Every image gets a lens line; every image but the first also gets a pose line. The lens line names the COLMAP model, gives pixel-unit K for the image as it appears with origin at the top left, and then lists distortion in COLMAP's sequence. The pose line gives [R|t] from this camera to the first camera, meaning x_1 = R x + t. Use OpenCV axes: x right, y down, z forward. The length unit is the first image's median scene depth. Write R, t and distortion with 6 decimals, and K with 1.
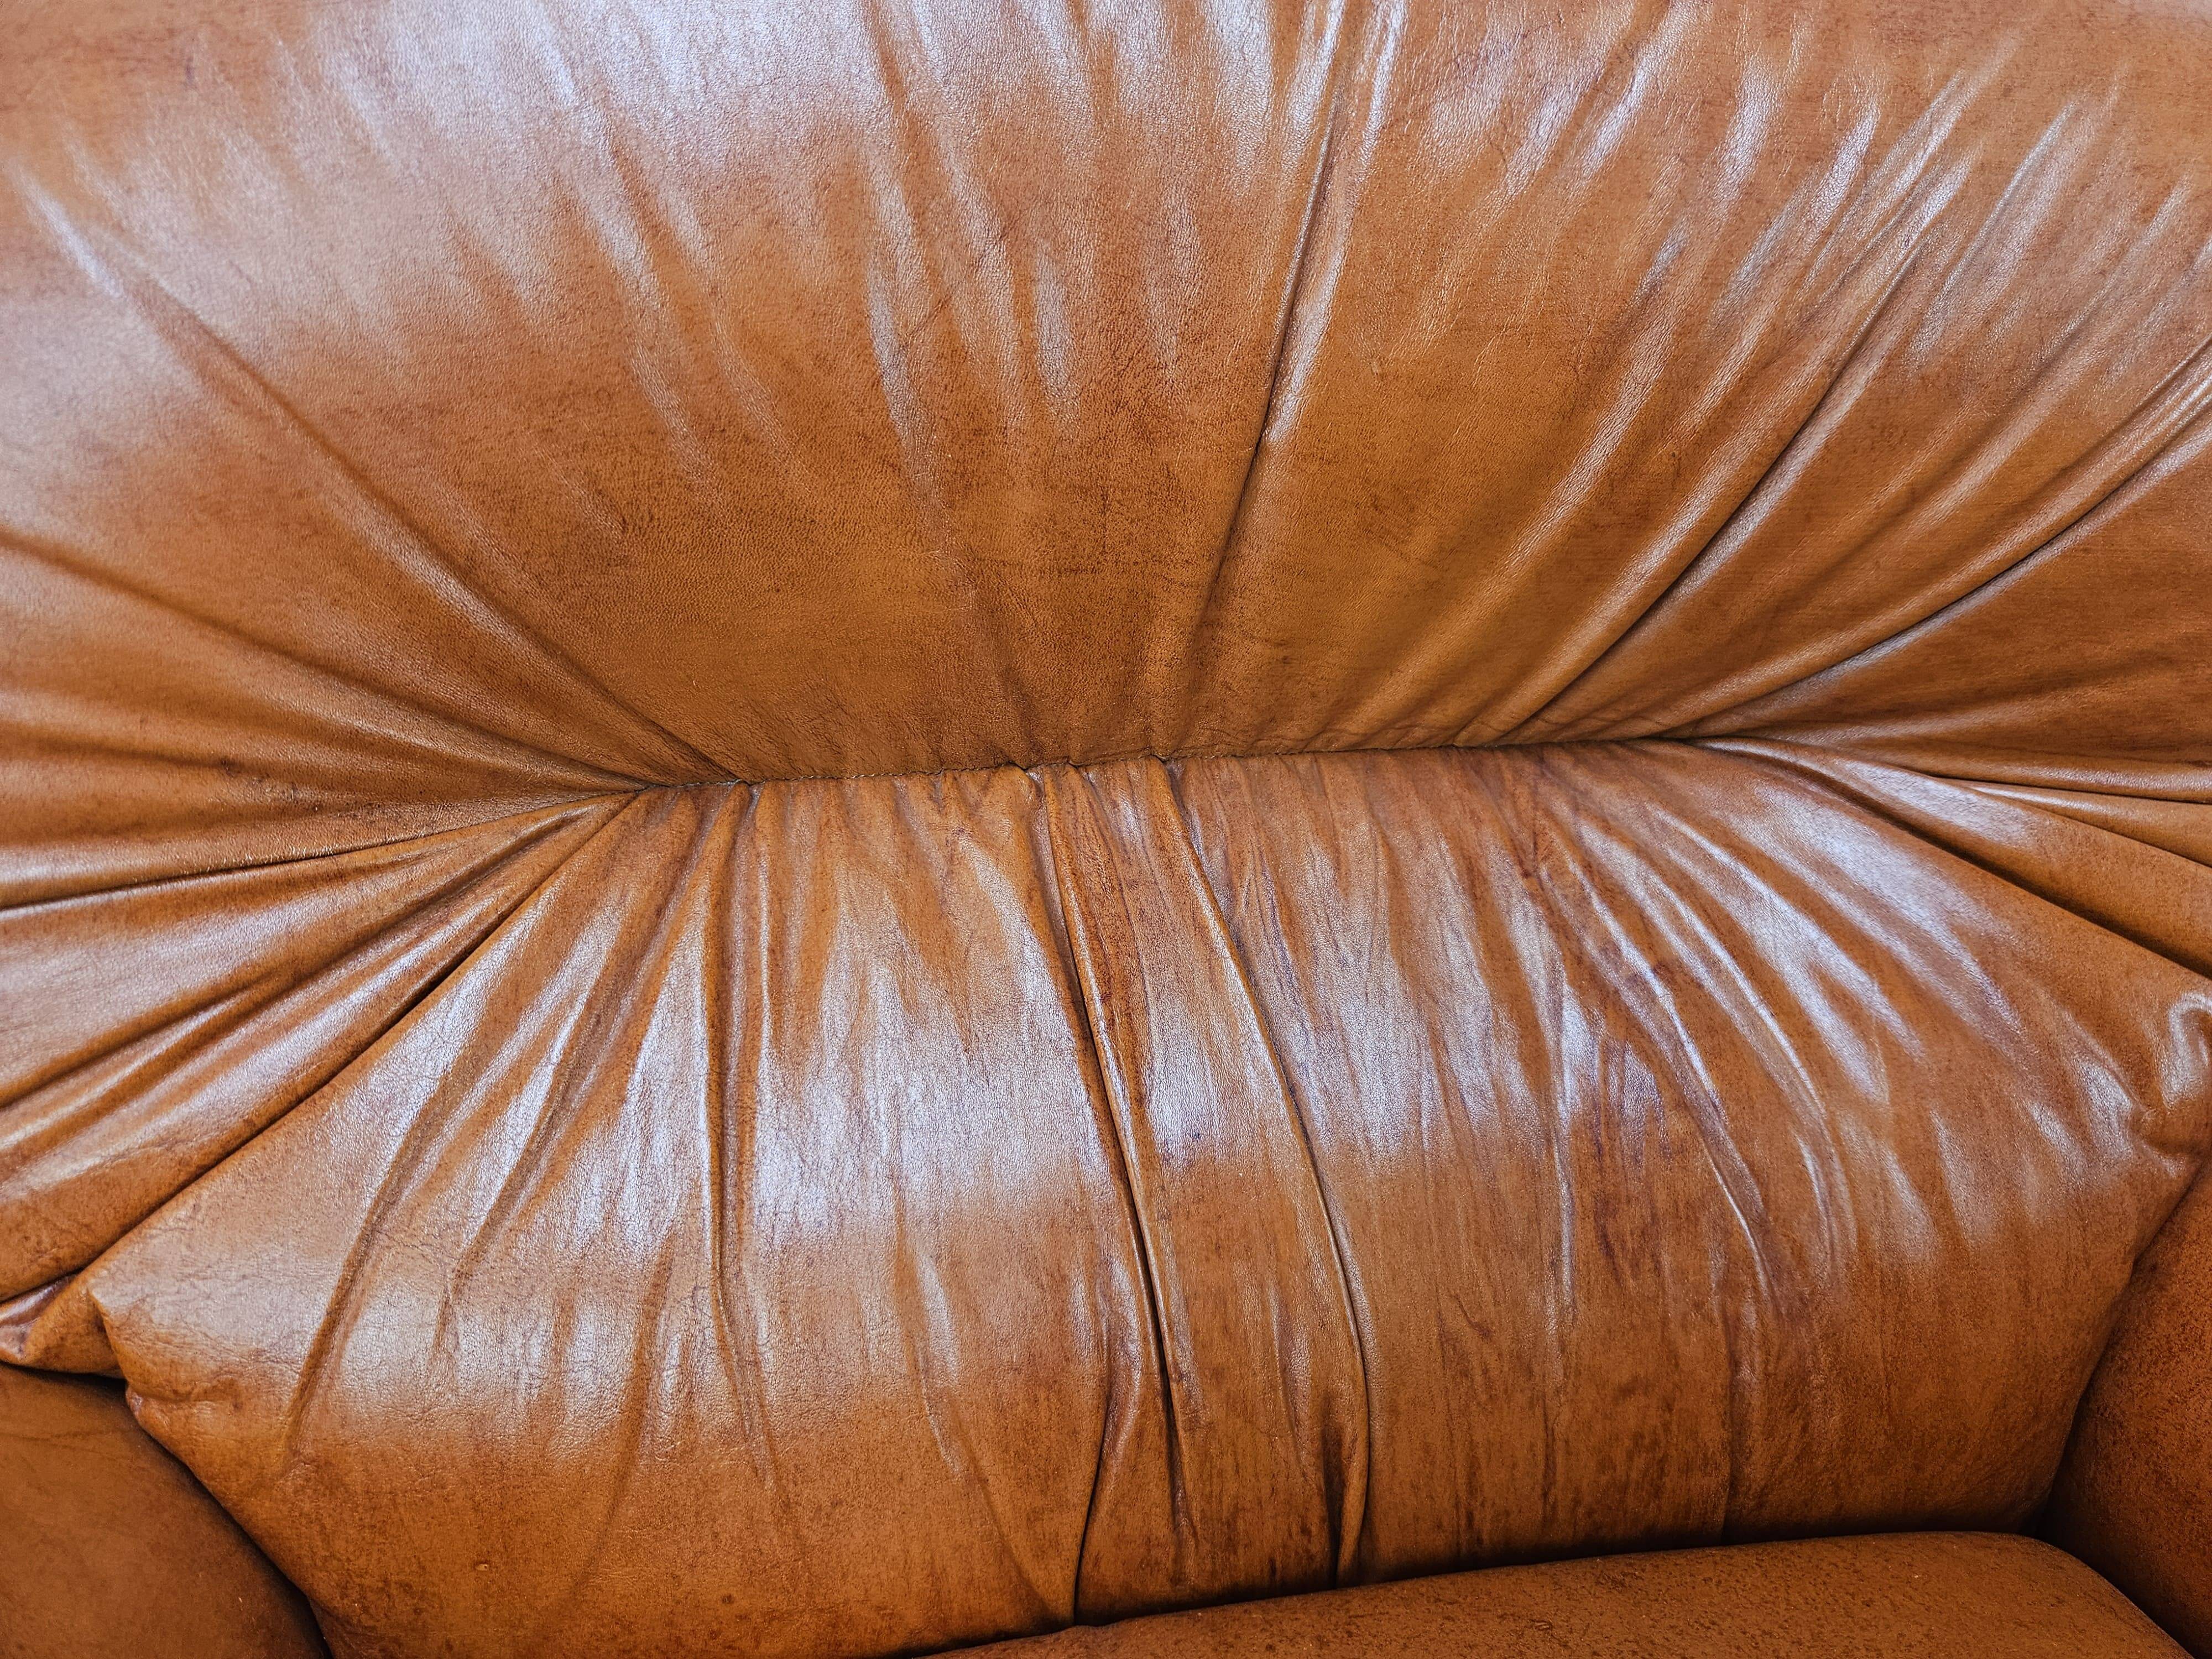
lens RADIAL K [[1516.9, 0, 1124.8], [0, 1516.9, 794.1], [0, 0, 1]] dist [0.056754, -0.052540]
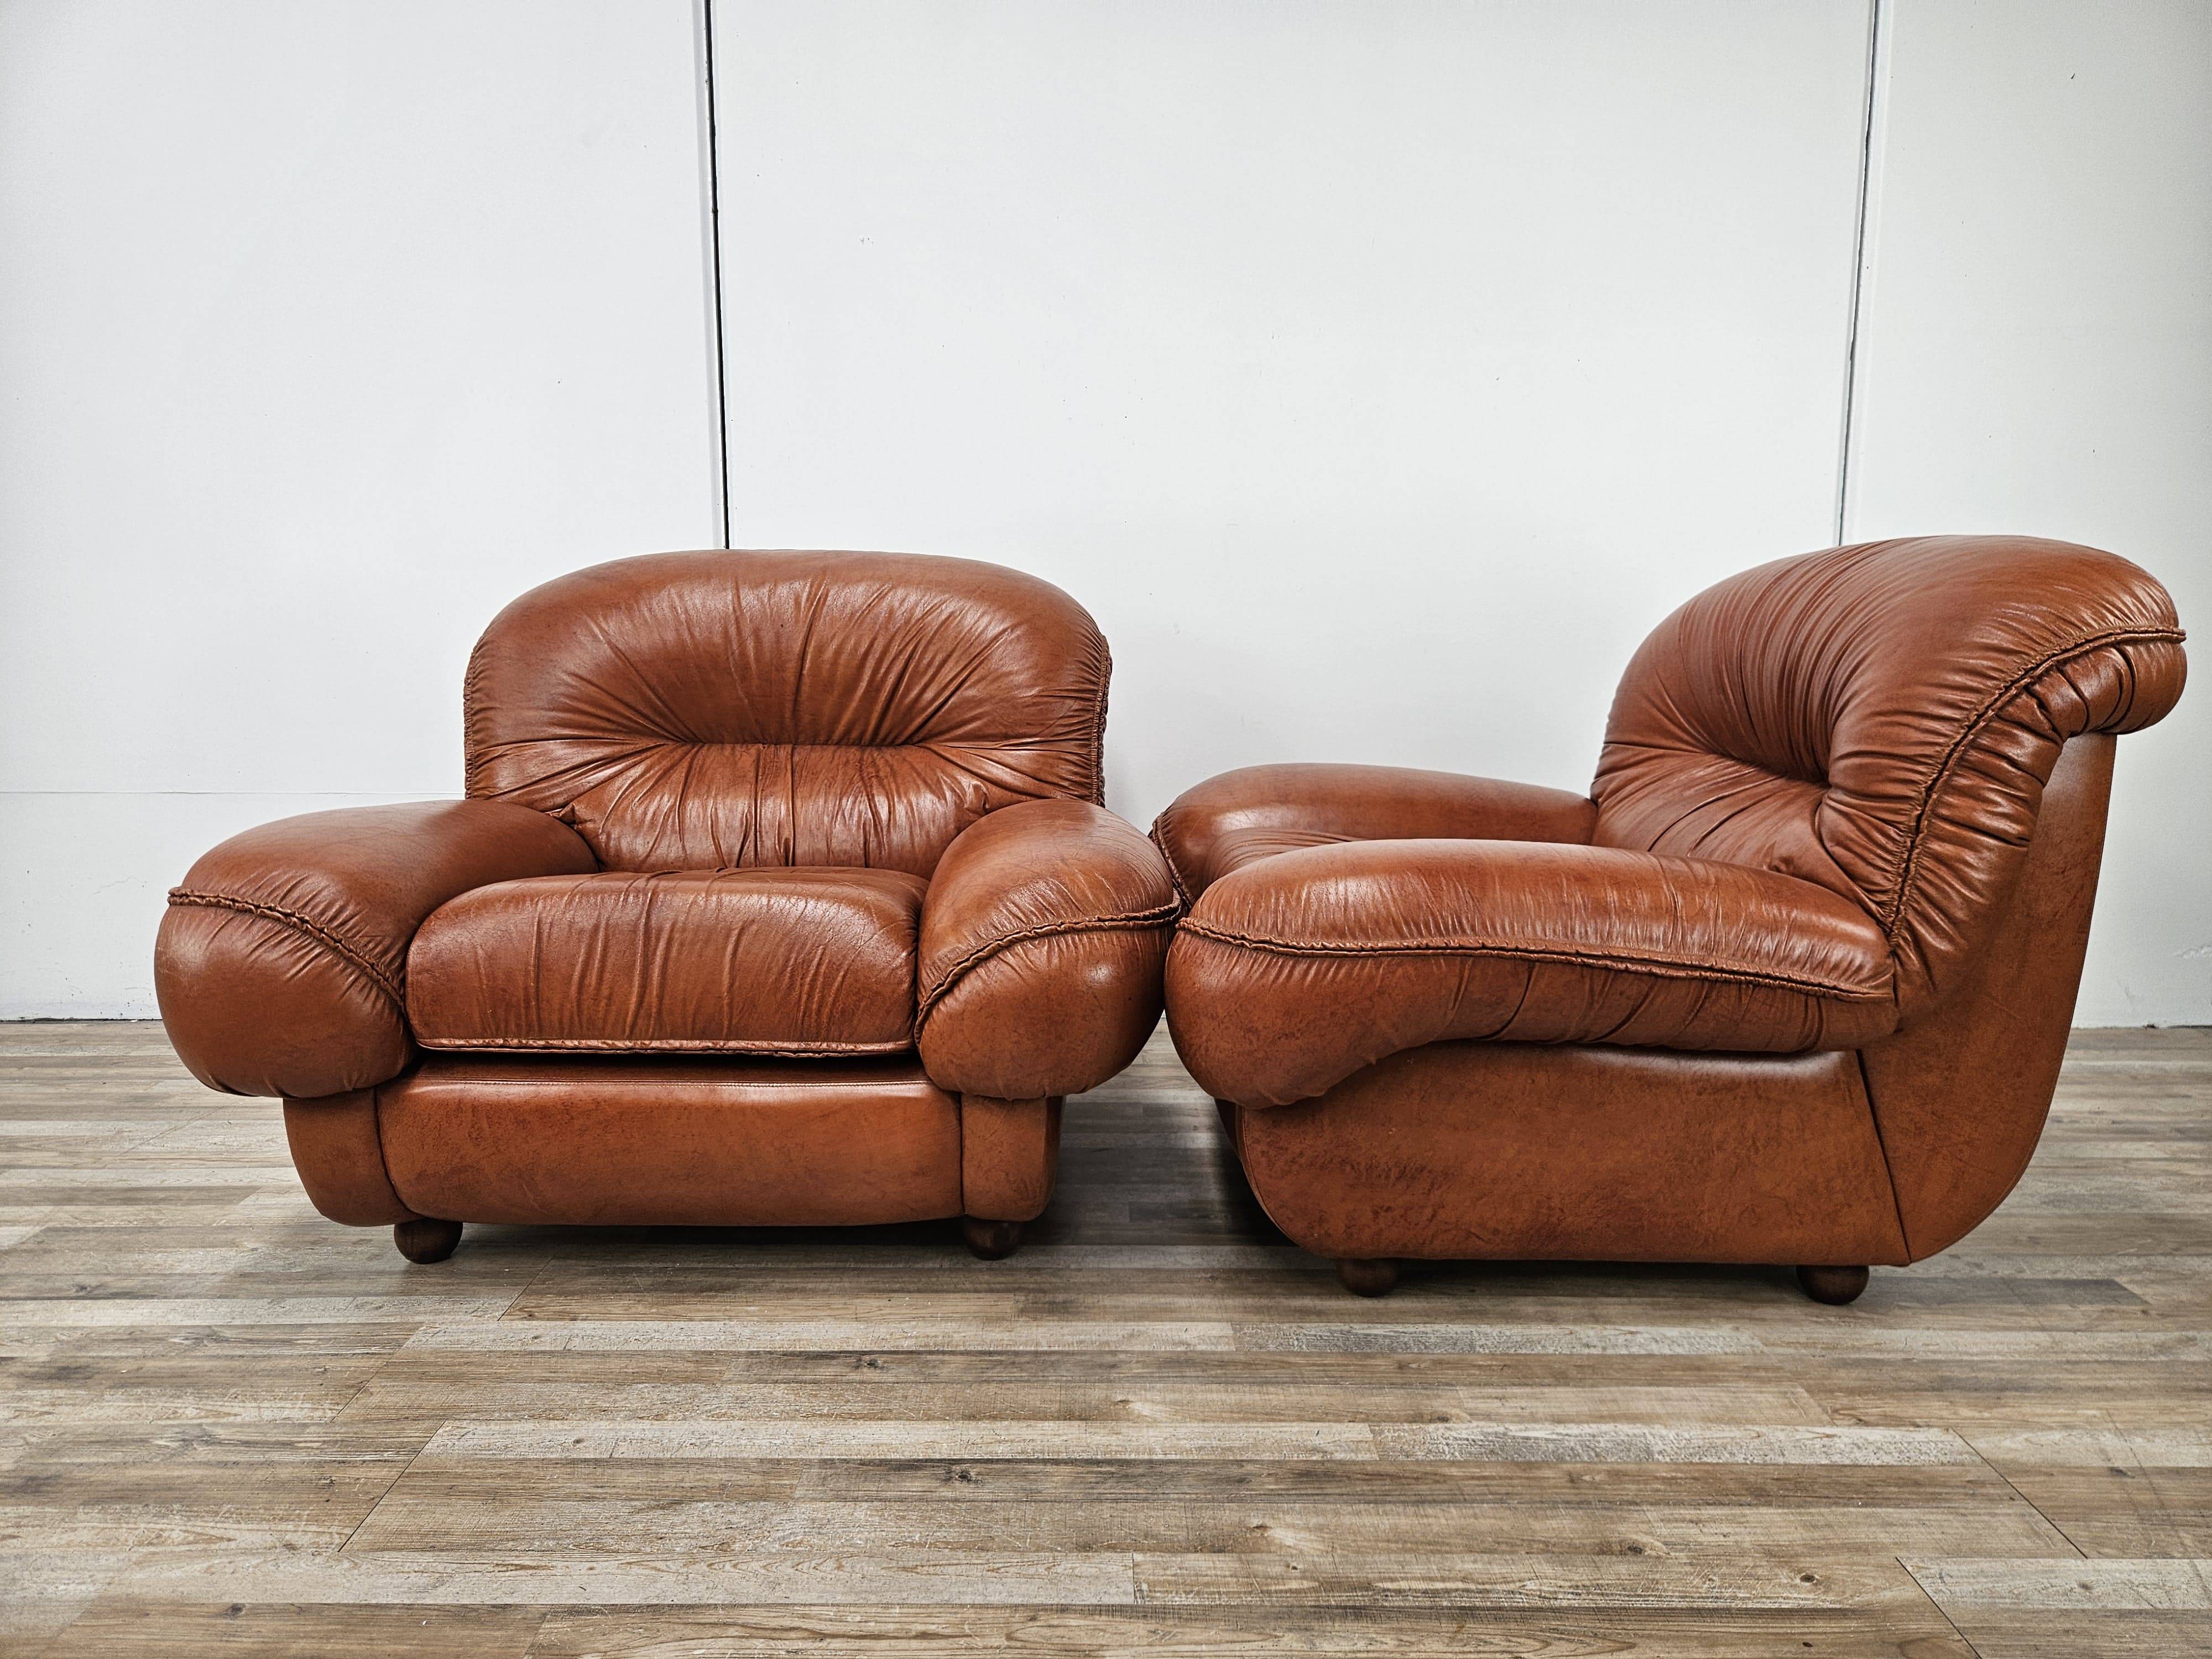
lens RADIAL K [[1509.7, 0, 1112.2], [0, 1509.7, 824.2], [0, 0, 1]] dist [0.043333, -0.039104]
pose [[0.990690, 0.028756, -0.133066, 1.884903], [-0.059902, 0.969807, -0.236402, 1.461685], [0.122251, 0.242172, 0.962501, -3.806010]]
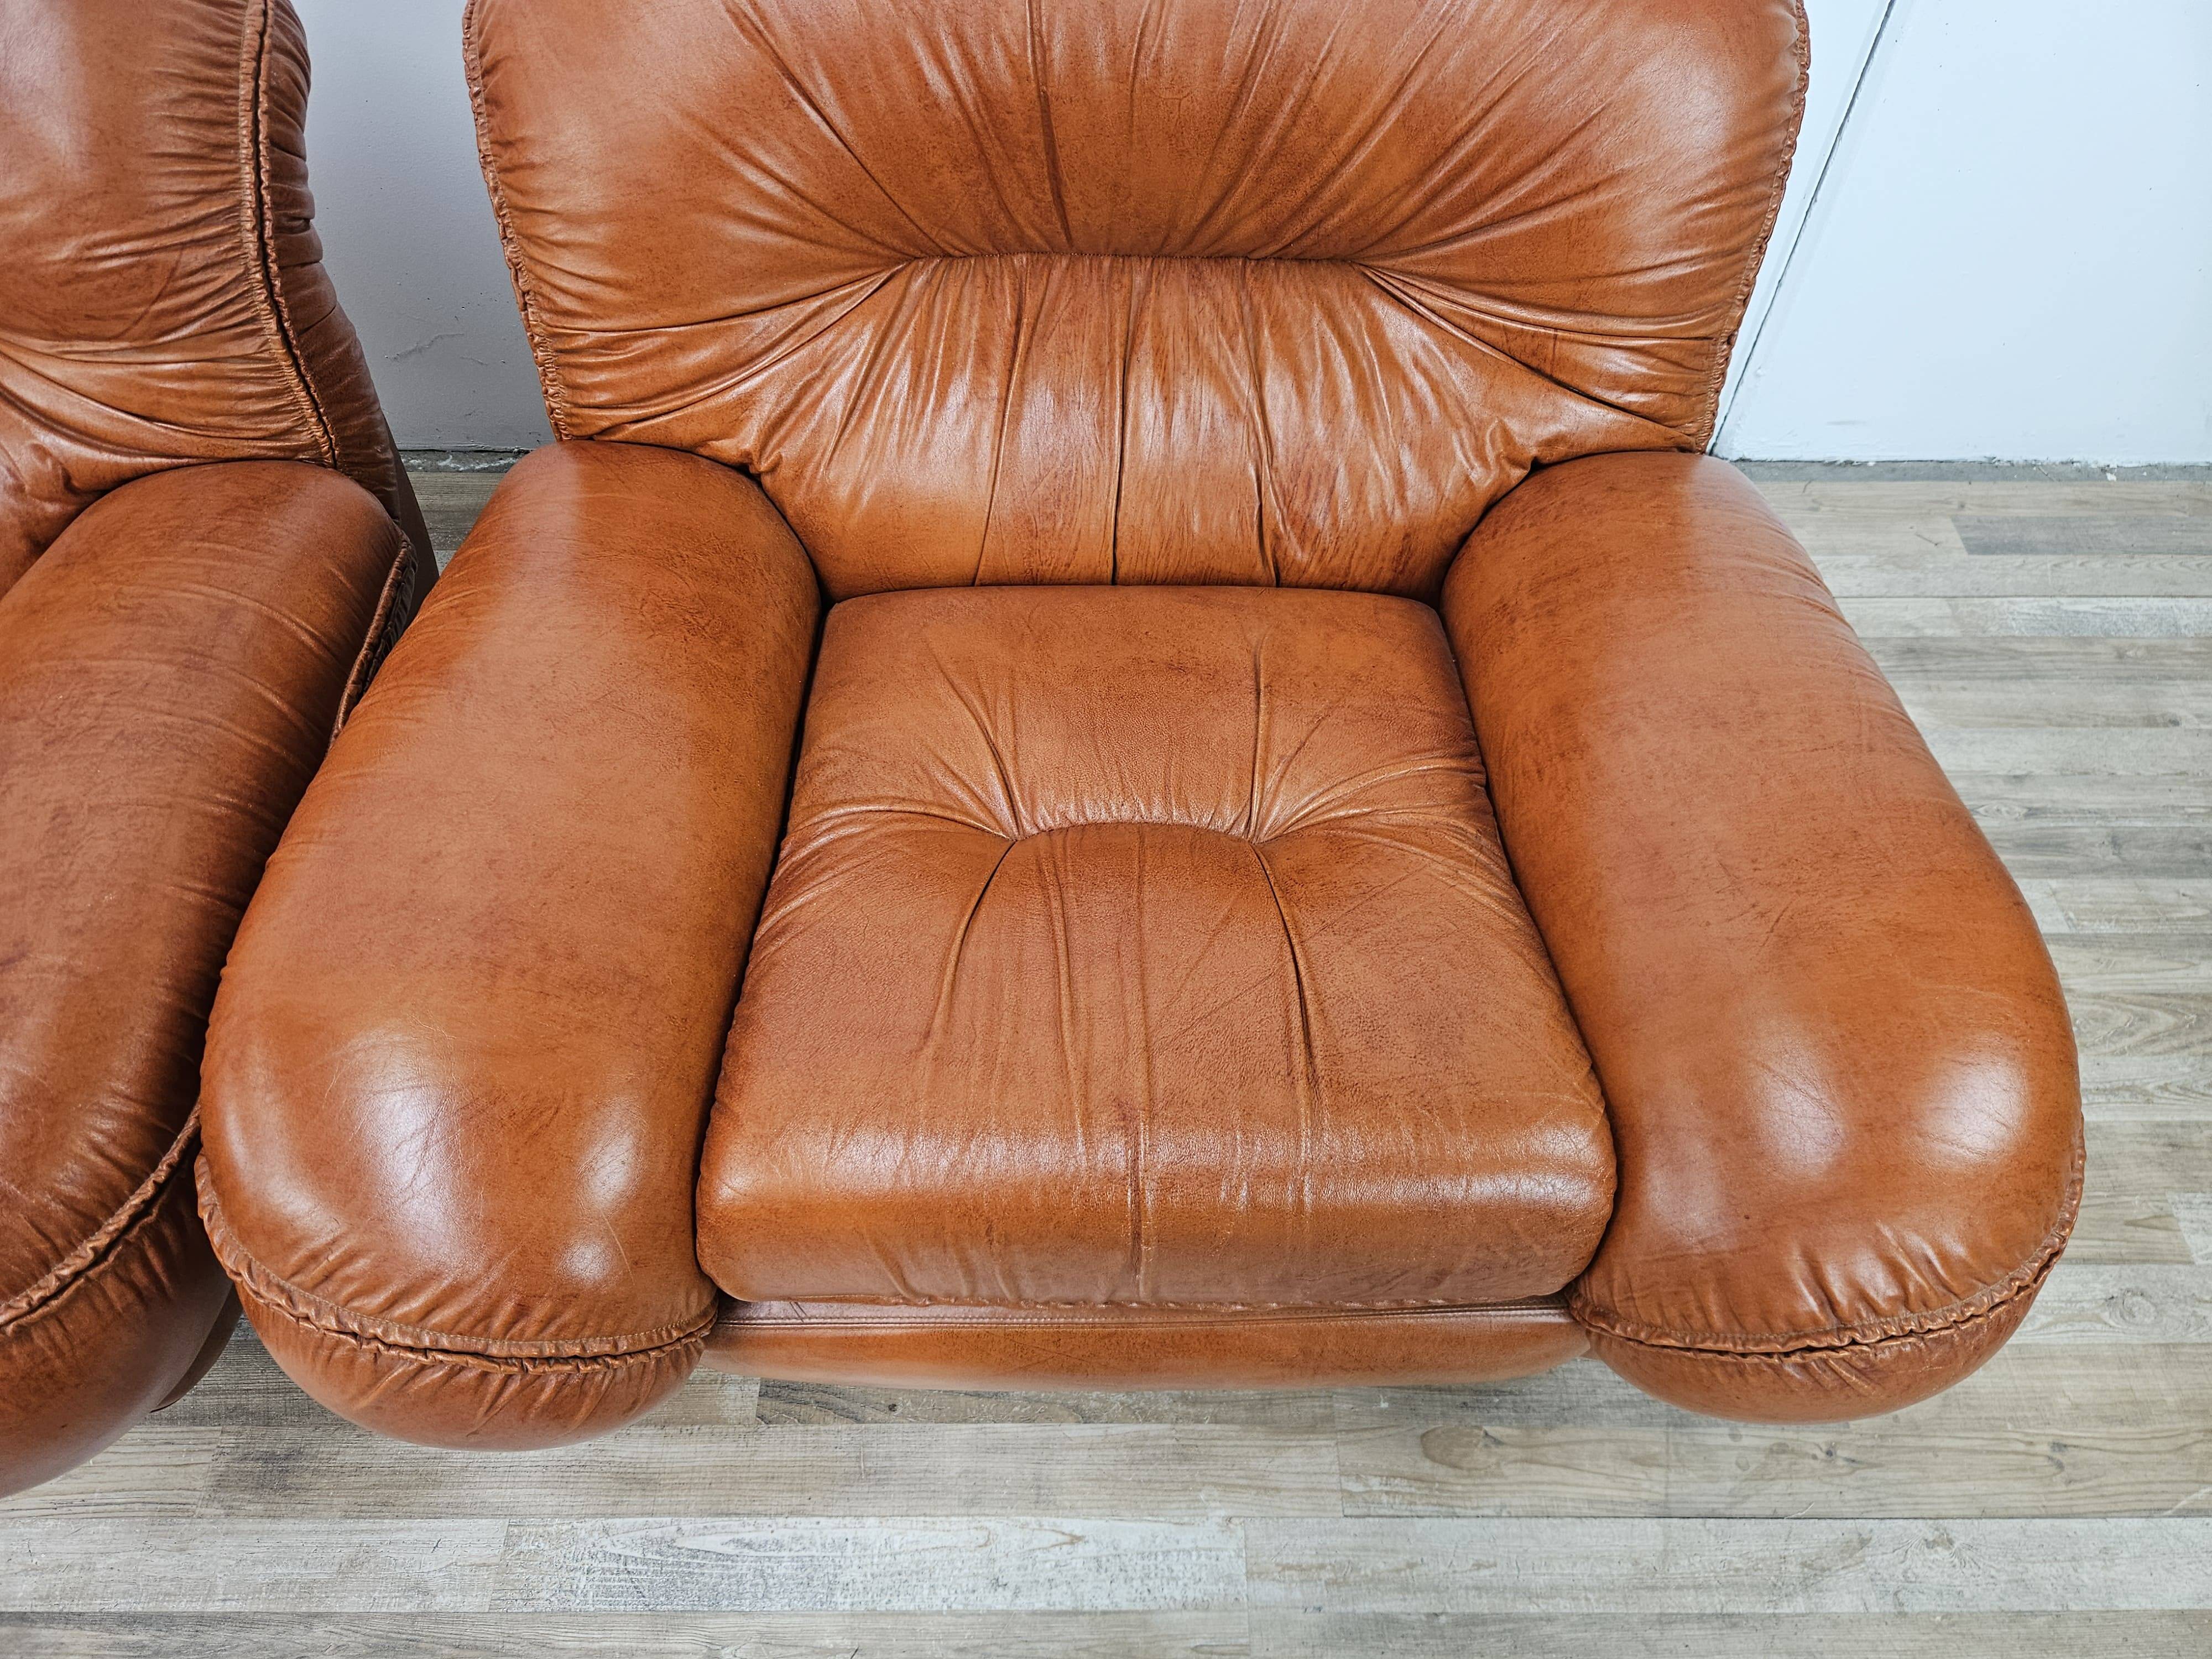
lens RADIAL K [[1489.9, 0, 1119.4], [0, 1489.9, 805.8], [0, 0, 1]] dist [0.034791, -0.026019]
pose [[0.989278, 0.126665, -0.072694, 2.824152], [-0.068391, 0.841609, 0.535739, -0.837558], [0.129040, -0.525024, 0.841248, -1.181438]]
